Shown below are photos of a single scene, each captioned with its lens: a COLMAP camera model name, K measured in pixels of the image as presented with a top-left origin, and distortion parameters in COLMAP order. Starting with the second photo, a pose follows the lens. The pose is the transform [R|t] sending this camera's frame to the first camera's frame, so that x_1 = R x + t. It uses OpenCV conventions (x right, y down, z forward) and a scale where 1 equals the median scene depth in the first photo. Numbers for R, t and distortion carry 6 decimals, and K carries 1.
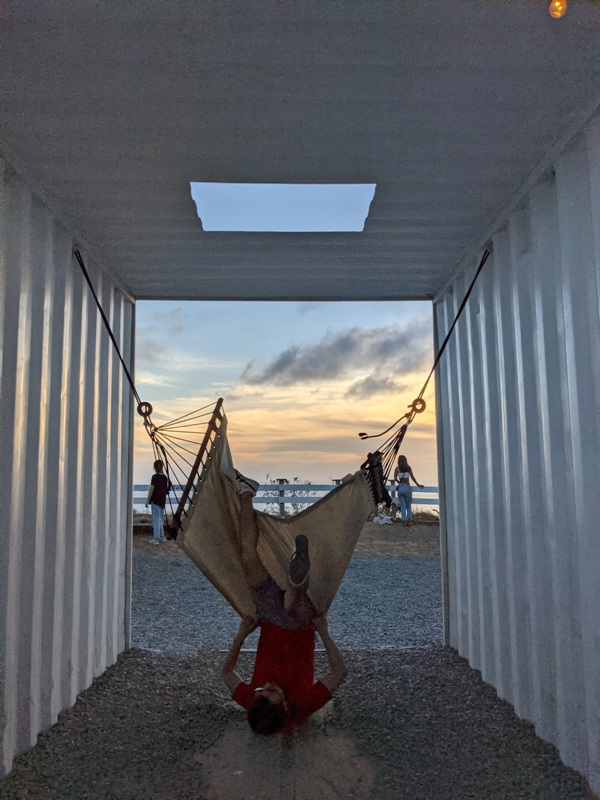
lens RADIAL K [[633.6, 0, 300.0], [0, 633.6, 400.0], [0, 0, 1]] dist [0.062187, -0.111868]
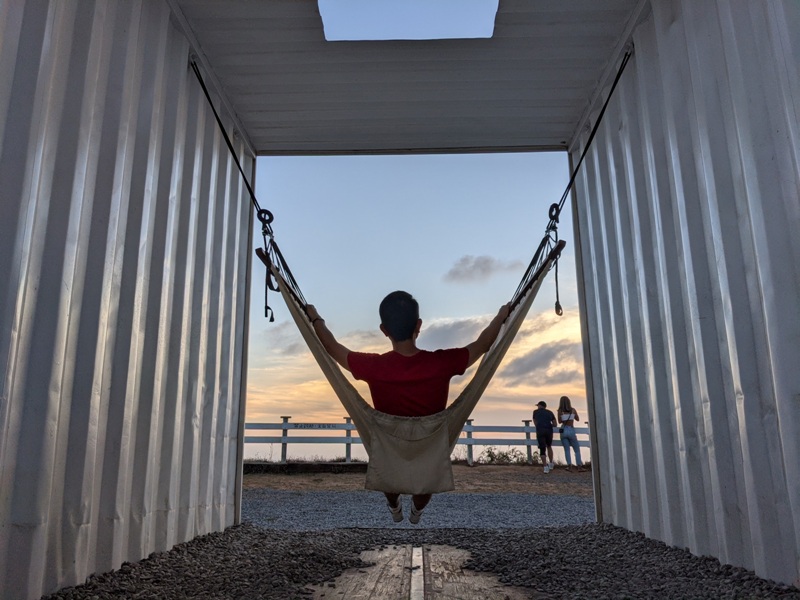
lens RADIAL K [[633.6, 0, 400.0], [0, 633.6, 300.0], [0, 0, 1]] dist [0.062187, -0.111868]
pose [[0.999064, -0.009274, -0.042251, -0.002529], [0.003568, 0.991084, -0.133191, 0.232422], [0.043109, 0.132915, 0.990189, 0.100822]]
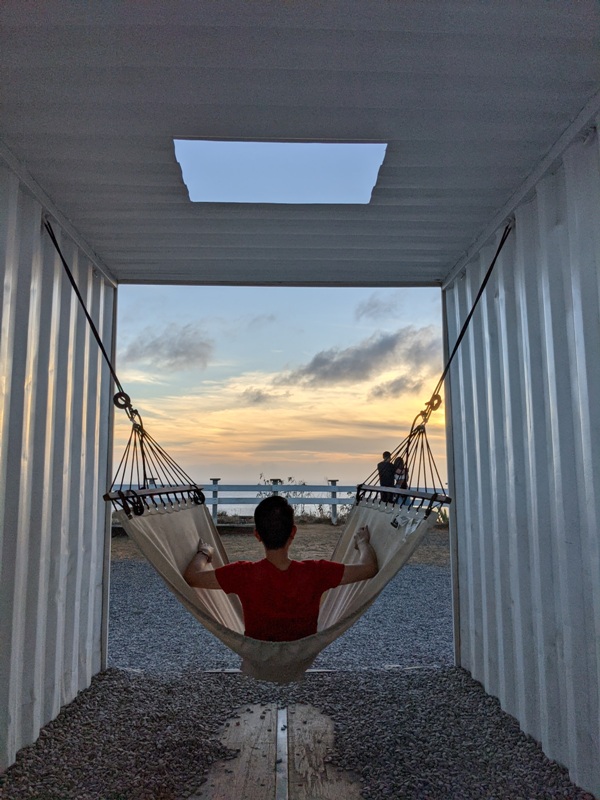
lens RADIAL K [[627.4, 0, 301.9], [0, 627.4, 383.1], [0, 0, 1]] dist [0.005469, -0.039360]
pose [[0.999900, 0.006066, 0.012761, -0.005263], [-0.005729, 0.999637, -0.026334, 0.009559], [-0.012916, 0.026258, 0.999572, 0.120223]]
